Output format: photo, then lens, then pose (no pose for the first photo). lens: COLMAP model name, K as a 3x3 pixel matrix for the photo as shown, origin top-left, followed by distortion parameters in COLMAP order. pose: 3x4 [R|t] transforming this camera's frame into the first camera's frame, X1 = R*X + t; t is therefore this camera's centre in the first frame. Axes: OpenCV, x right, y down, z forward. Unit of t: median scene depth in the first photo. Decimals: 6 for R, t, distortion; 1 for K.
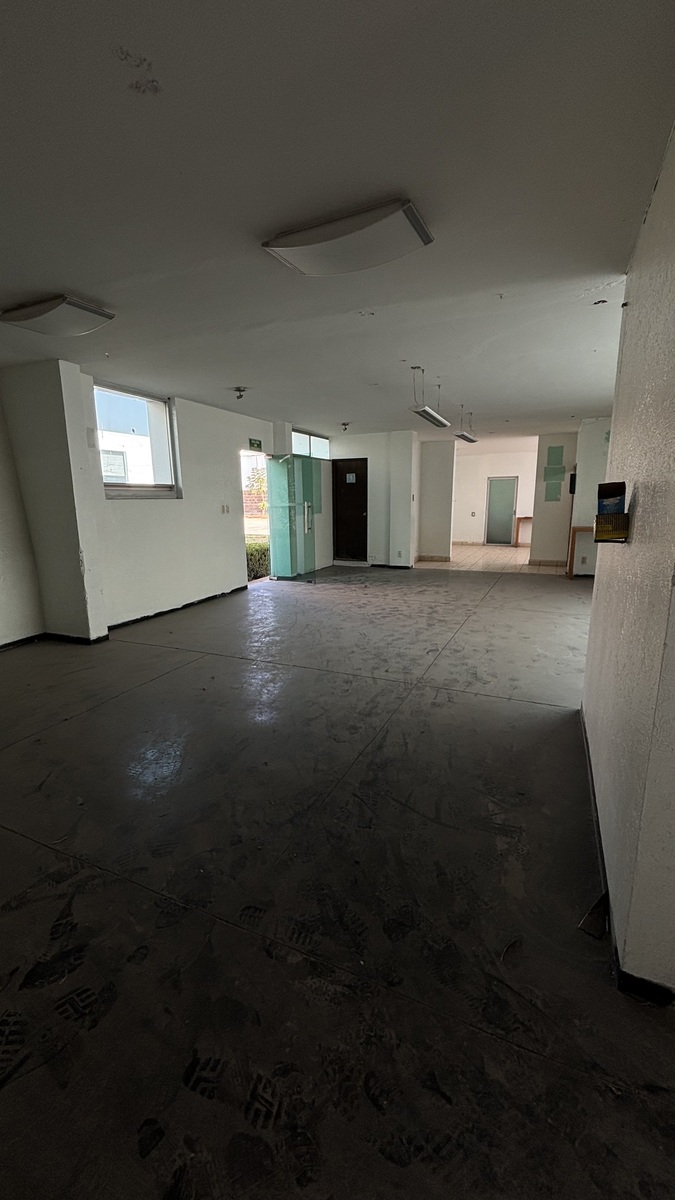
lens RADIAL K [[487.0, 0, 336.7], [0, 487.0, 604.0], [0, 0, 1]] dist [0.003490, 0.001363]
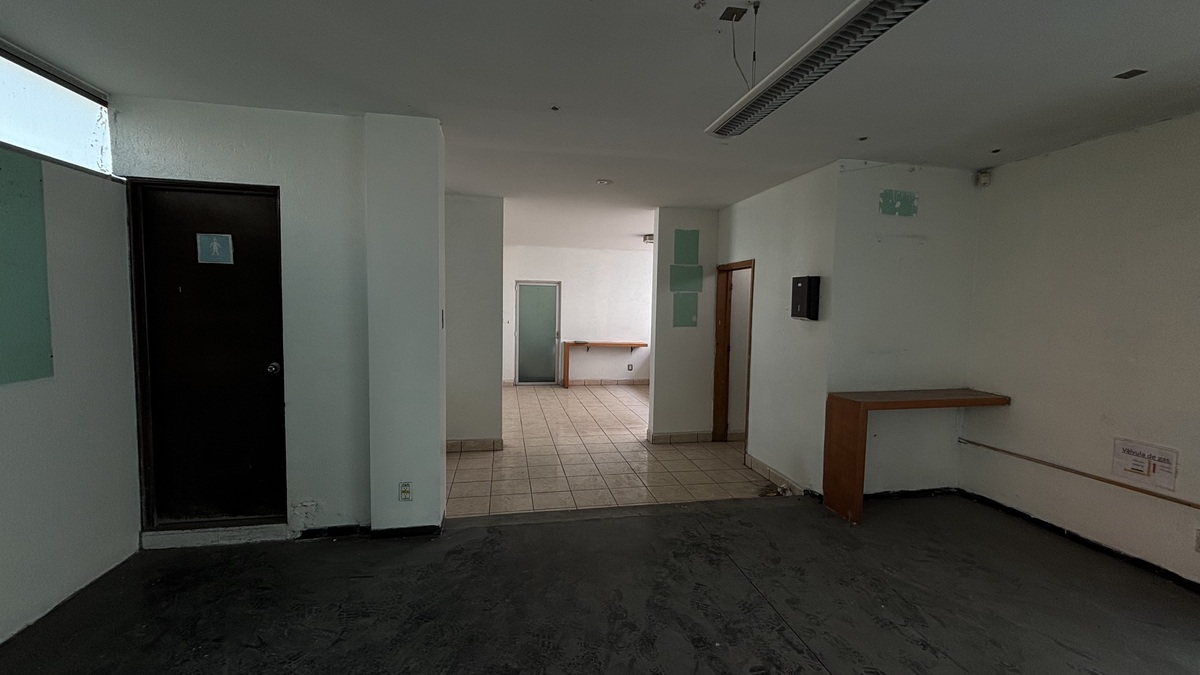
lens RADIAL K [[487.0, 0, 608.2], [0, 487.0, 338.1], [0, 0, 1]] dist [0.003490, 0.001363]
pose [[0.815674, -0.010326, 0.578419, 0.051380], [0.095977, 0.988400, -0.117700, -0.145411], [-0.570494, 0.151520, 0.807204, 0.625245]]
